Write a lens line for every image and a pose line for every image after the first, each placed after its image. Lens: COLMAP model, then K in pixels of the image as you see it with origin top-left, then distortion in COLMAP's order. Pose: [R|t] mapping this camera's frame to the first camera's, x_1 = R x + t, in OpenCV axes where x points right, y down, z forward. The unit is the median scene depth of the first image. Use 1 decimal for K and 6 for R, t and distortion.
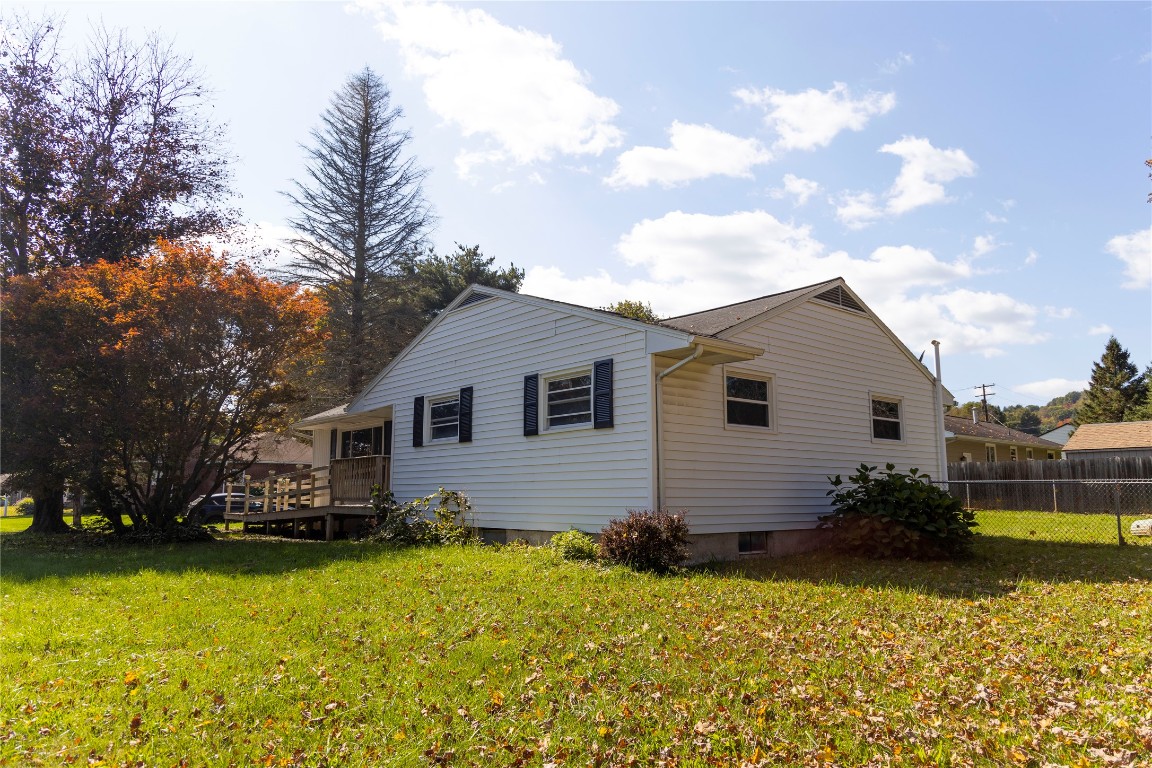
lens RADIAL K [[775.7, 0, 575.5], [0, 775.7, 383.3], [0, 0, 1]] dist [0.030993, -0.001660]
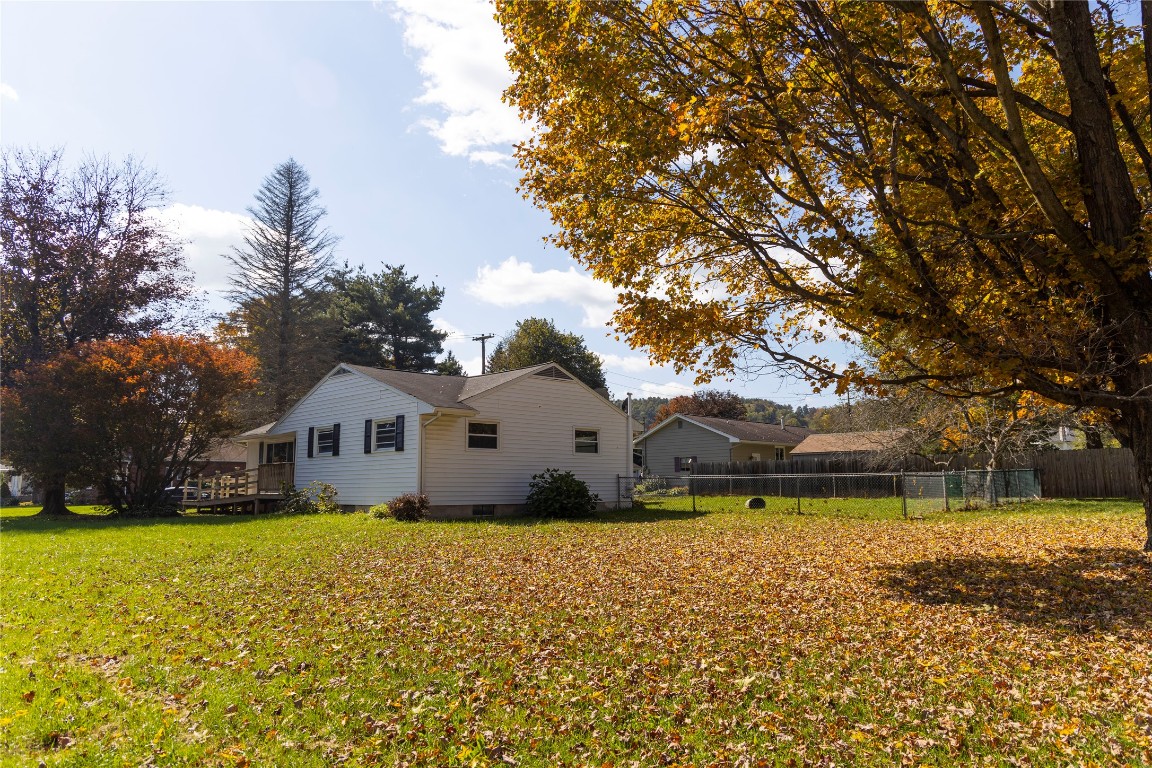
lens RADIAL K [[775.7, 0, 574.1], [0, 775.7, 389.8], [0, 0, 1]] dist [0.030993, -0.001660]
pose [[0.997863, 0.004827, 0.065155, 0.234015], [-0.005896, 0.999851, 0.016225, -0.086981], [-0.065067, -0.016574, 0.997743, -0.647888]]
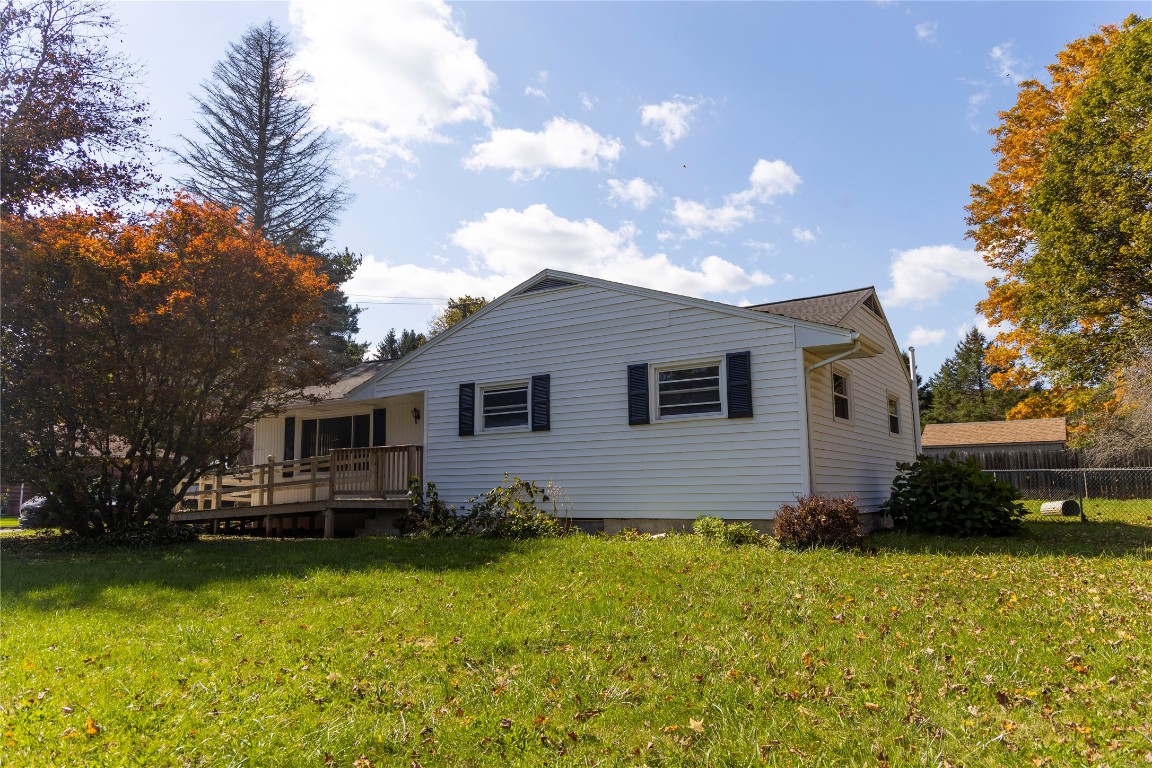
lens RADIAL K [[775.7, 0, 575.5], [0, 775.7, 382.9], [0, 0, 1]] dist [0.030993, -0.001660]
pose [[0.962181, 0.028377, 0.270928, -0.313236], [-0.029341, 0.999569, -0.000493, 0.012272], [-0.270826, -0.007475, 0.962599, 0.041721]]
